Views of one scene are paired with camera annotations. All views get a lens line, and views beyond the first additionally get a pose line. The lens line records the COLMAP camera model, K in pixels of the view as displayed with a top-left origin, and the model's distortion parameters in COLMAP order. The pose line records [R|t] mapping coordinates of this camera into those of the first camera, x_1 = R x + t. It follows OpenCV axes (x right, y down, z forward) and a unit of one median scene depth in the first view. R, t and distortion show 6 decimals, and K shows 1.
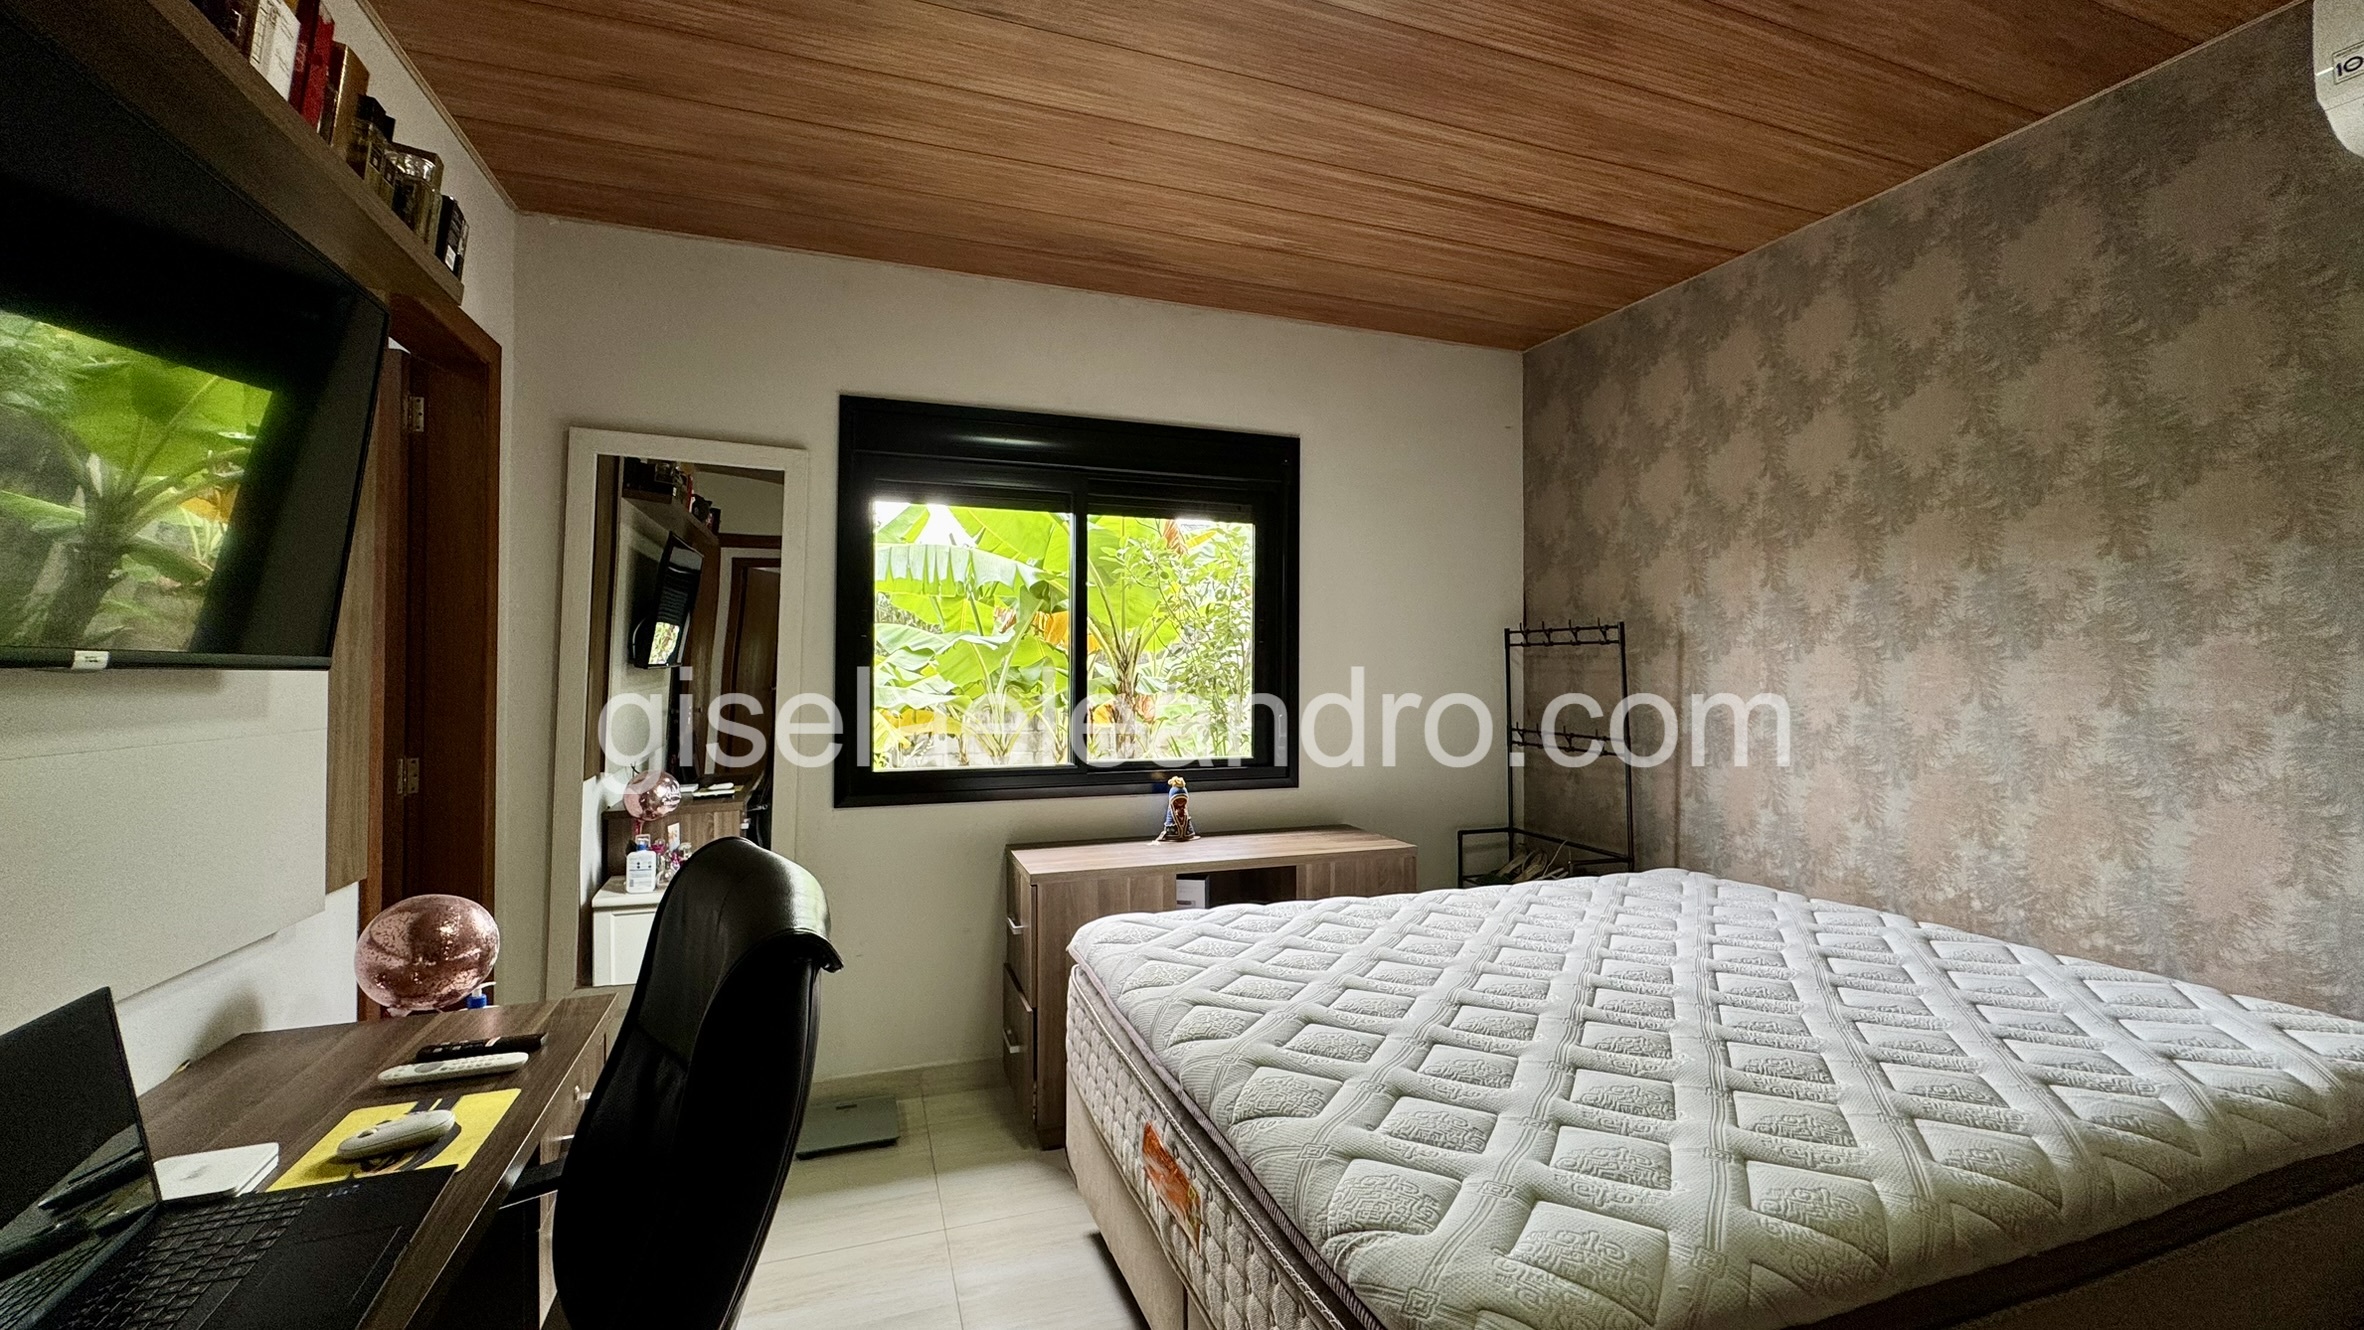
lens RADIAL K [[942.2, 0, 1187.5], [0, 942.2, 662.4], [0, 0, 1]] dist [-0.002118, -0.000239]
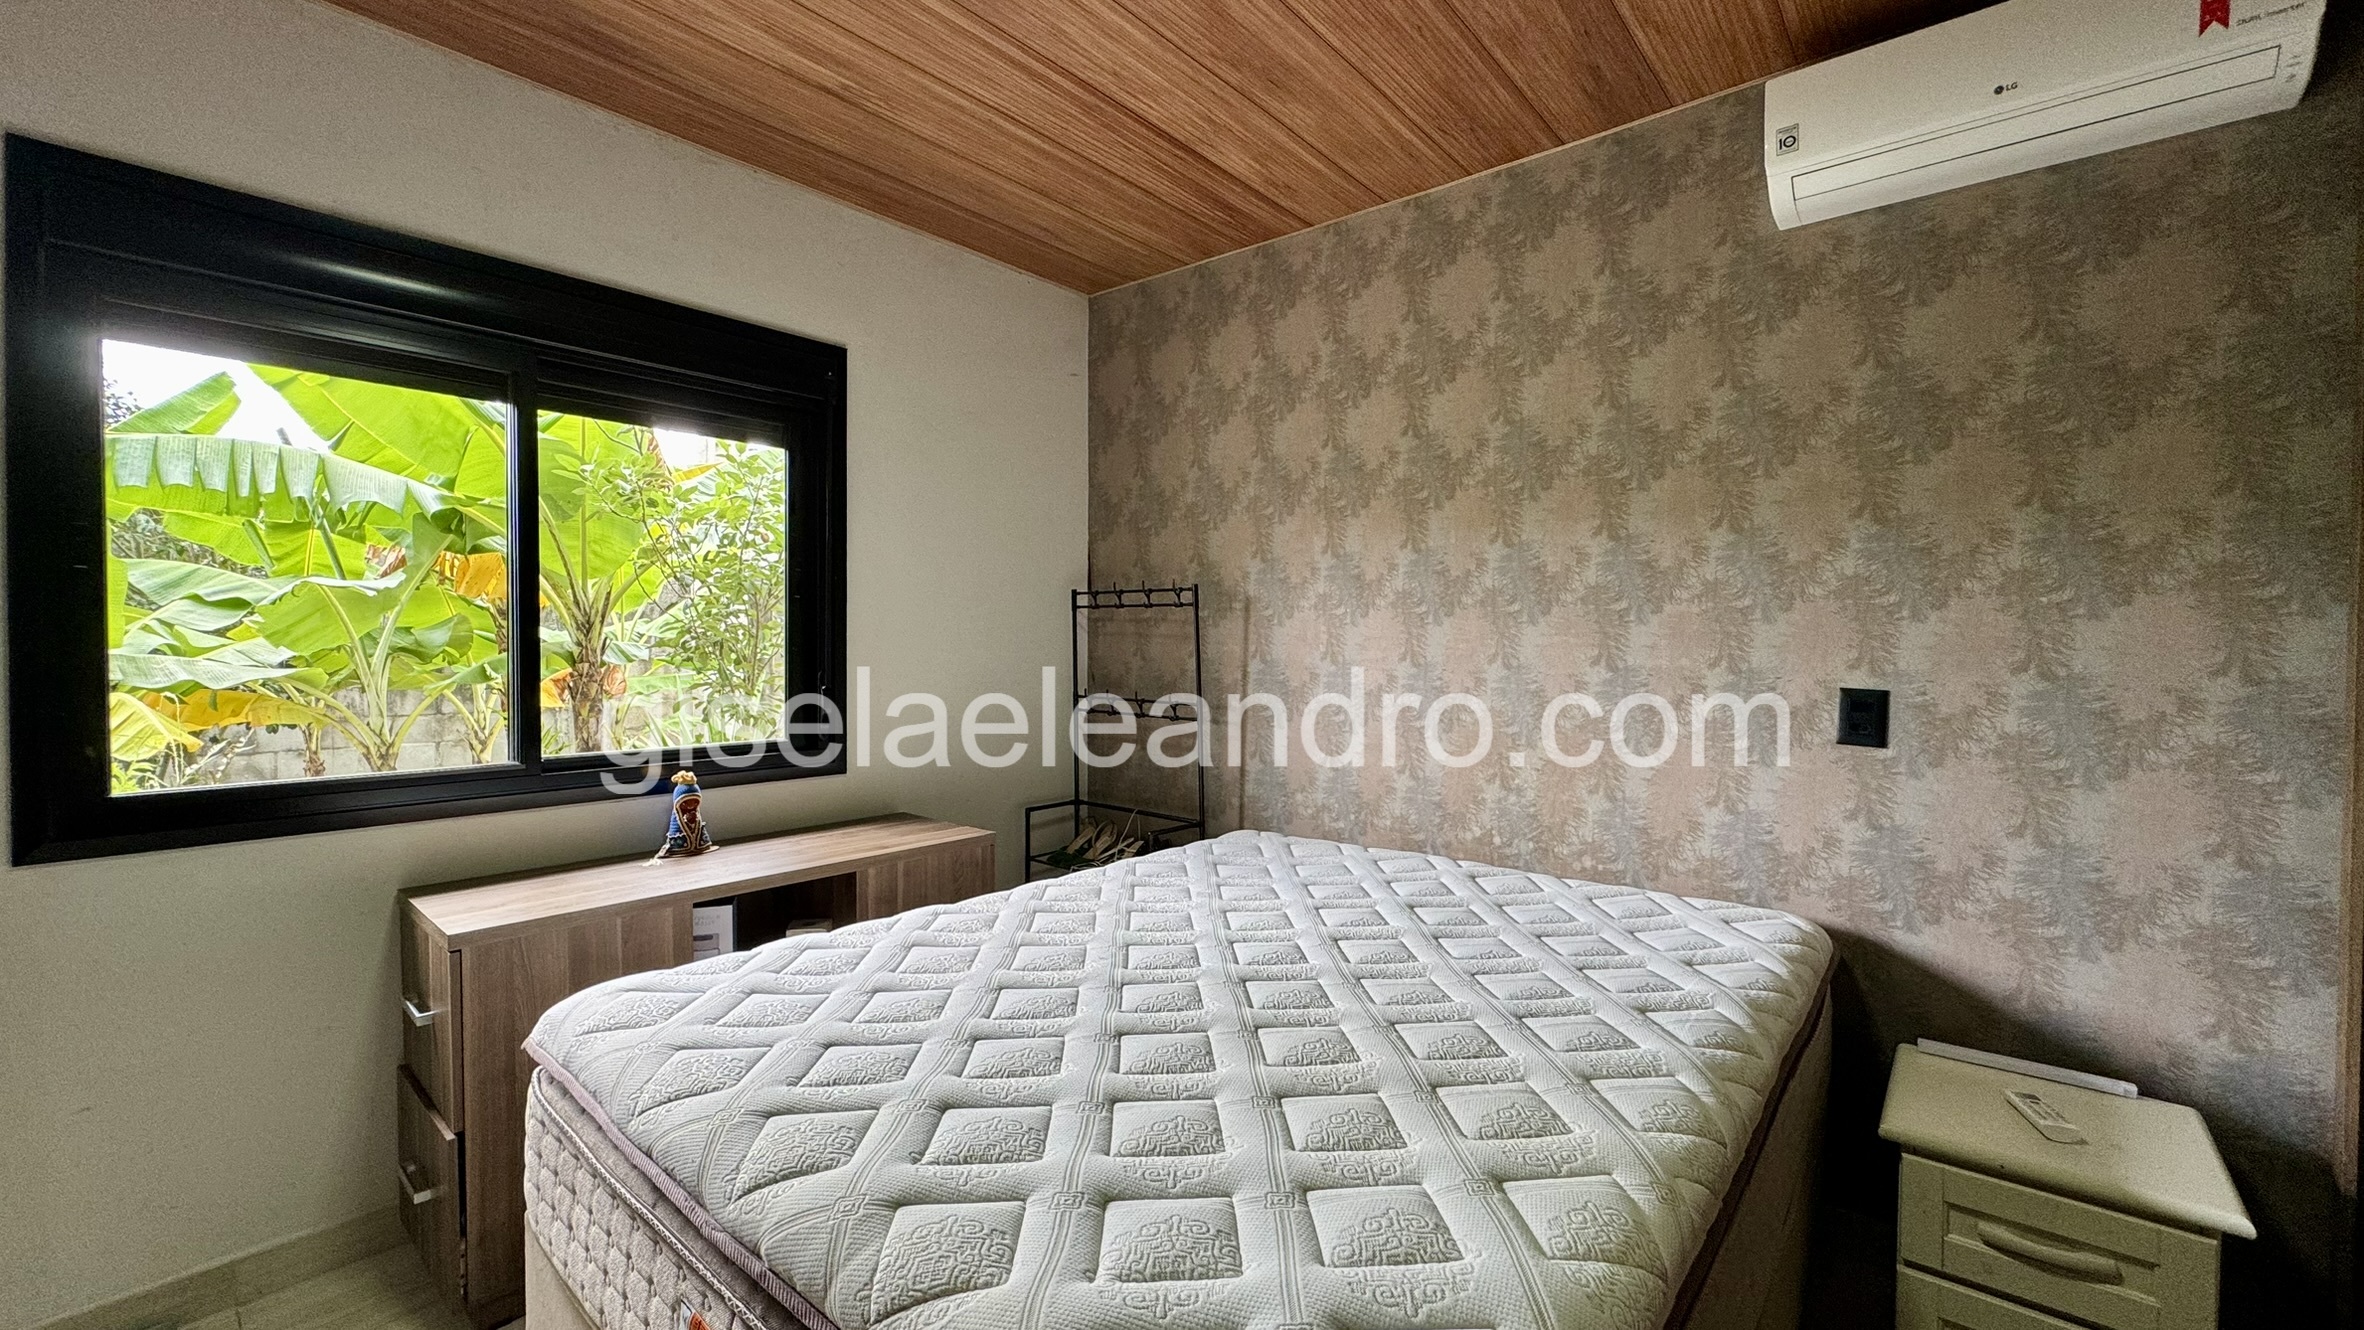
lens RADIAL K [[942.2, 0, 1181.0], [0, 942.2, 660.2], [0, 0, 1]] dist [-0.002118, -0.000239]
pose [[0.871770, -0.008021, 0.489850, -0.042555], [-0.007403, 0.999536, 0.029542, 0.008885], [-0.489860, -0.029380, 0.871306, 0.187745]]
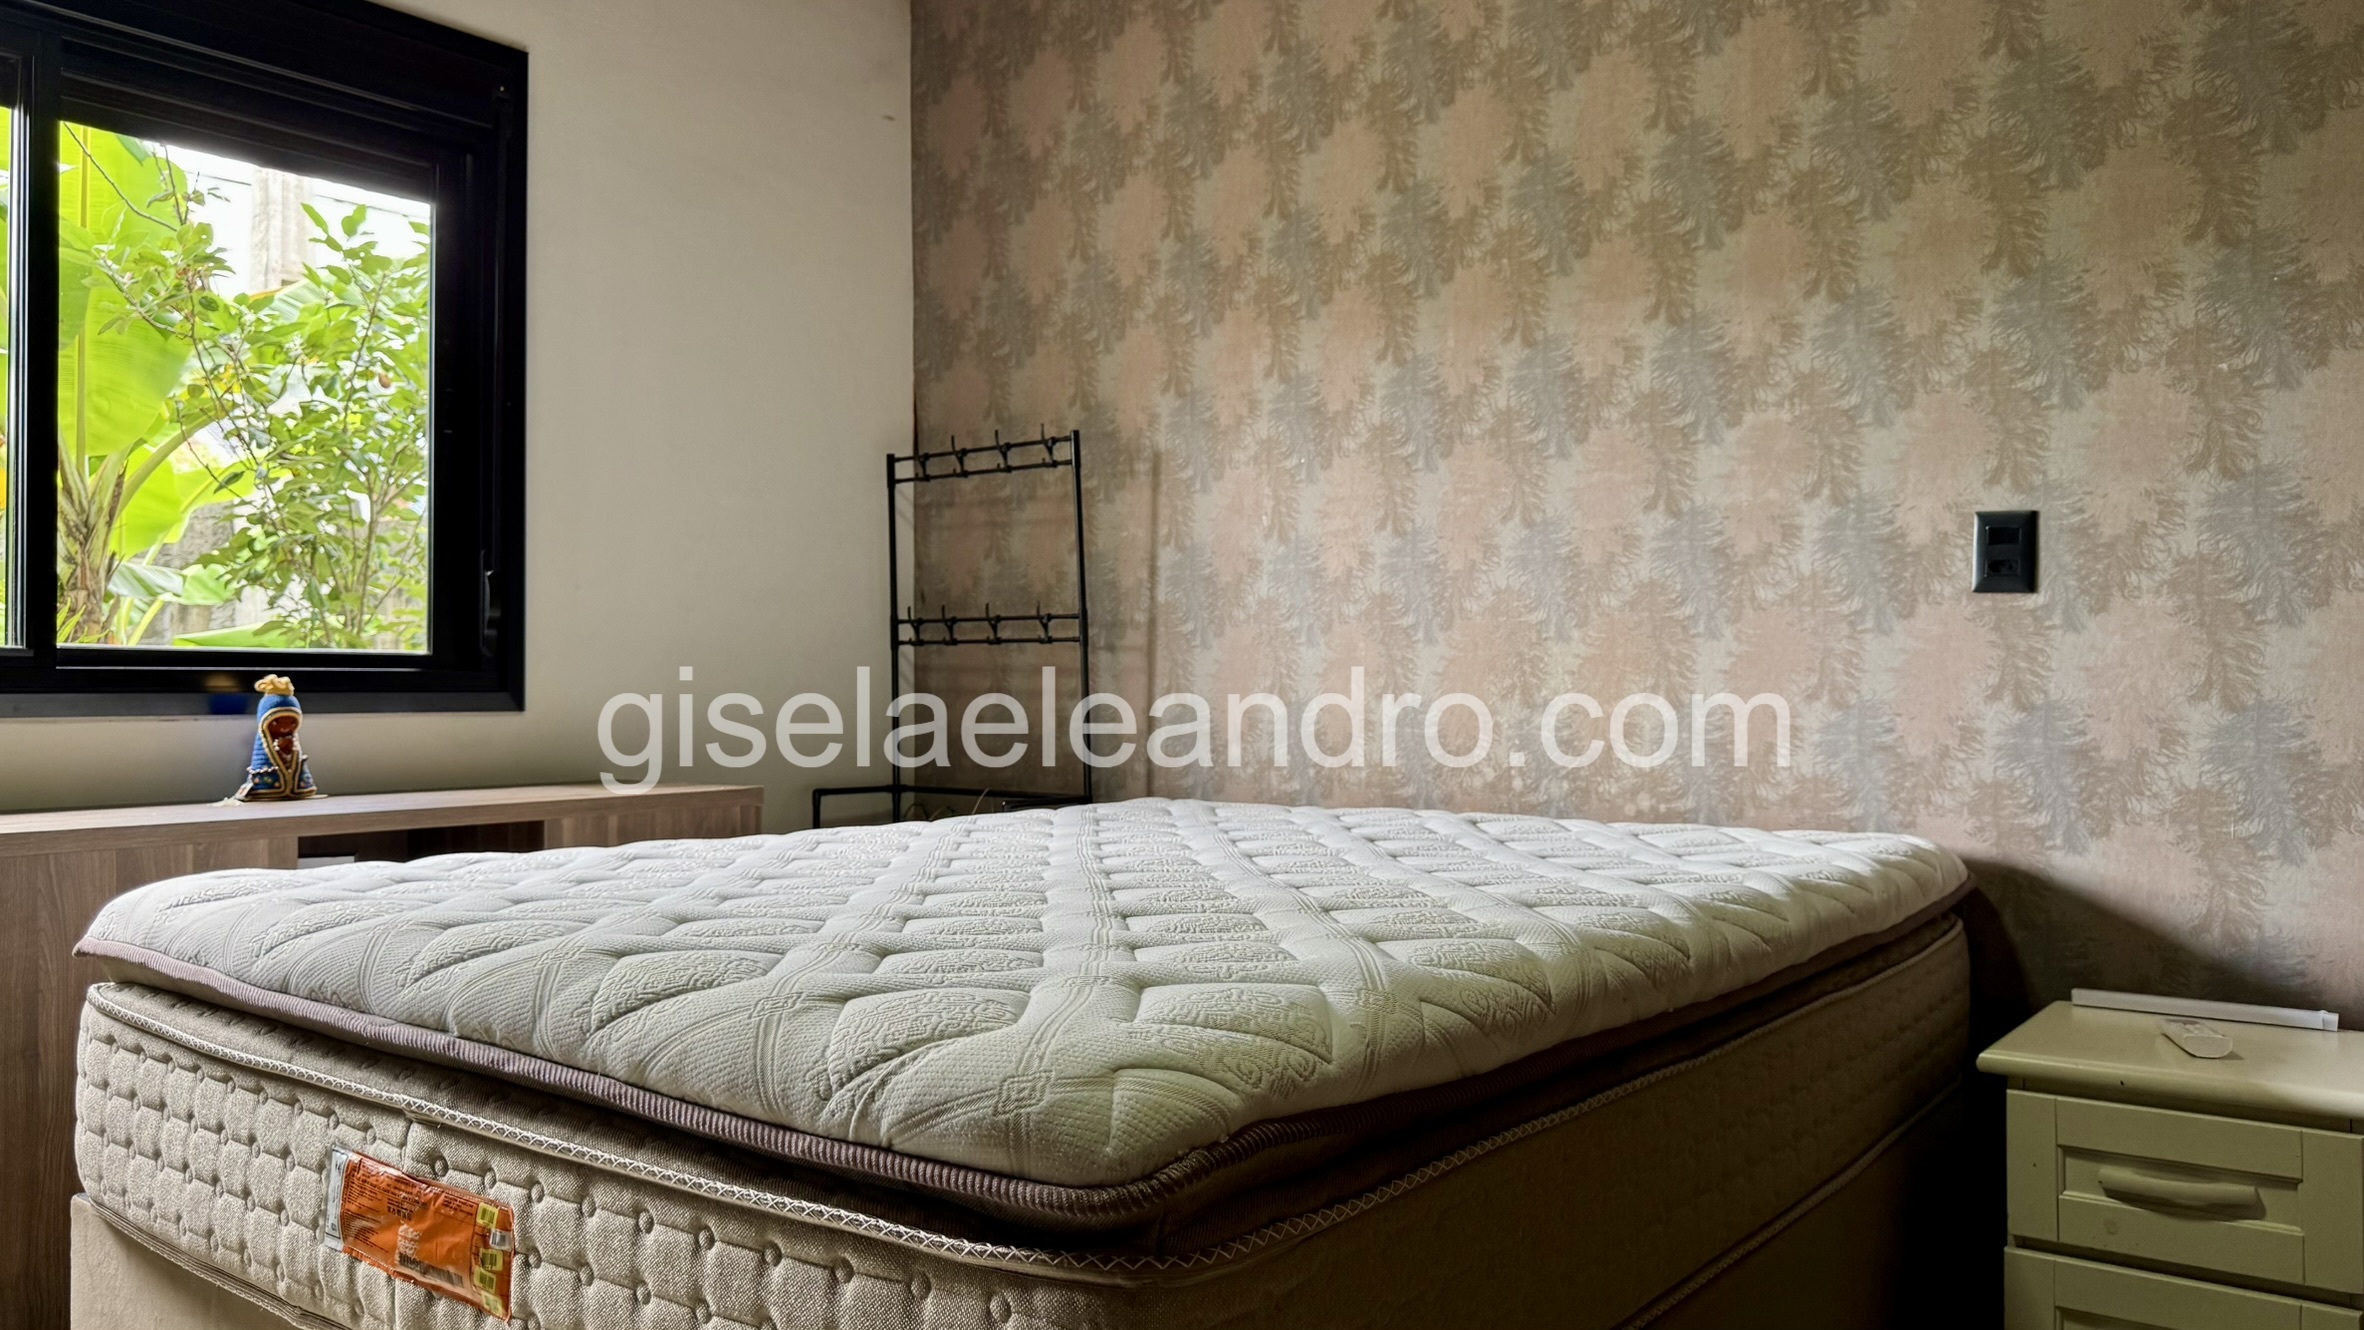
lens RADIAL K [[1658.1, 0, 1181.2], [0, 1658.1, 673.5], [0, 0, 1]] dist [0.082863, -0.116648]
pose [[0.849398, -0.000068, 0.527753, -0.093103], [-0.001187, 0.999997, 0.002039, 0.151619], [-0.527751, -0.002358, 0.849396, 0.002636]]
